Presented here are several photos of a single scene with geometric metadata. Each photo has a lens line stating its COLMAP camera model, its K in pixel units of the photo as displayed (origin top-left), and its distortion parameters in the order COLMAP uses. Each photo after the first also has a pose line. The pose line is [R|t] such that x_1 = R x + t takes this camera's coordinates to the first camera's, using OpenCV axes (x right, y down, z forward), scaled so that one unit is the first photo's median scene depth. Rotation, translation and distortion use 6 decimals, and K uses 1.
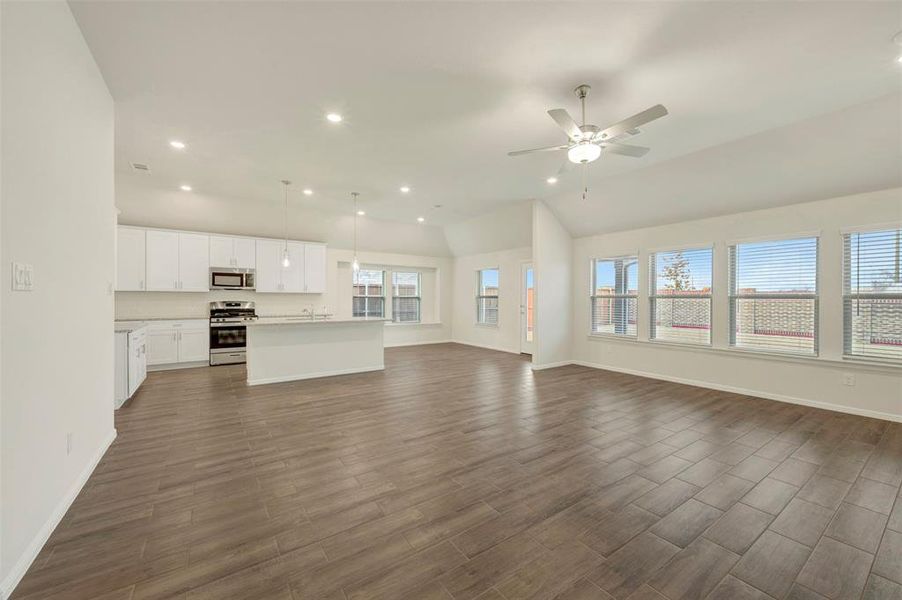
lens RADIAL K [[359.8, 0, 455.1], [0, 359.8, 299.3], [0, 0, 1]] dist [0.000309, -0.000019]
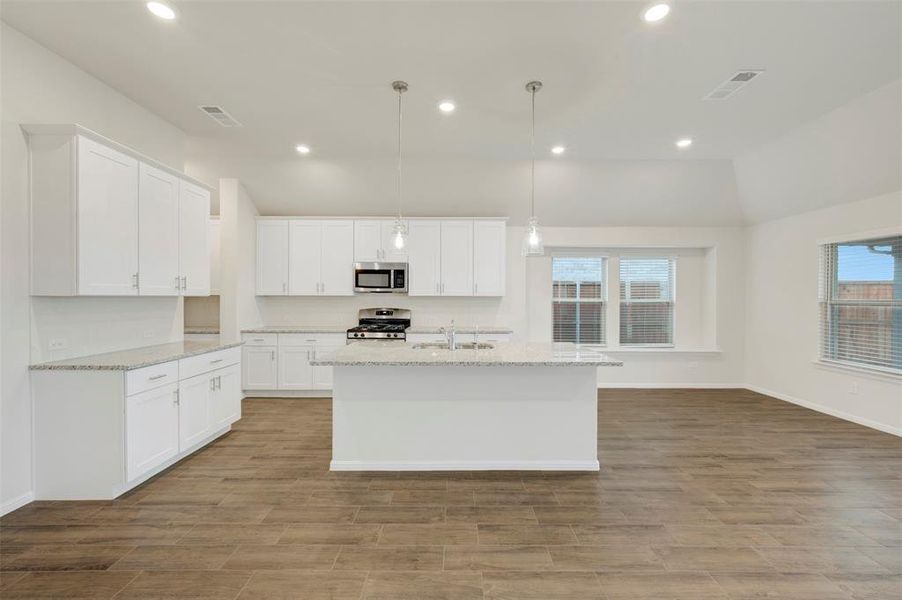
lens RADIAL K [[365.3, 0, 451.0], [0, 365.3, 300.0], [0, 0, 1]] dist [0.000330, 0.000222]
pose [[0.820854, 0.002674, -0.571132, -0.078603], [-0.002544, 0.999996, 0.001026, -0.012370], [0.571133, 0.000611, 0.820858, 0.460261]]
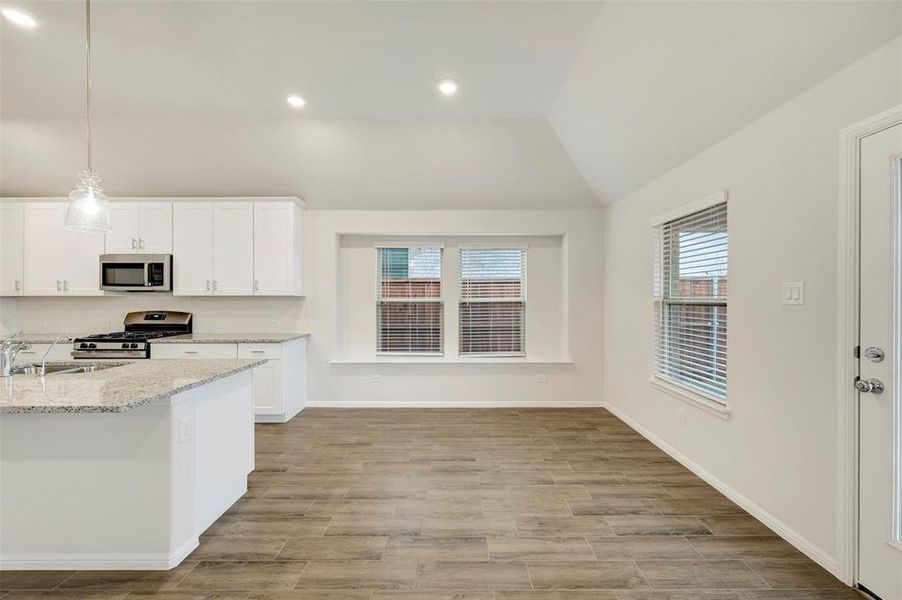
lens RADIAL K [[359.8, 0, 455.1], [0, 359.8, 299.3], [0, 0, 1]] dist [0.000309, -0.000019]
pose [[0.820380, -0.002403, -0.571813, 0.128880], [0.001770, 0.999997, -0.001662, -0.012191], [0.571815, 0.000352, 0.820382, 0.785539]]
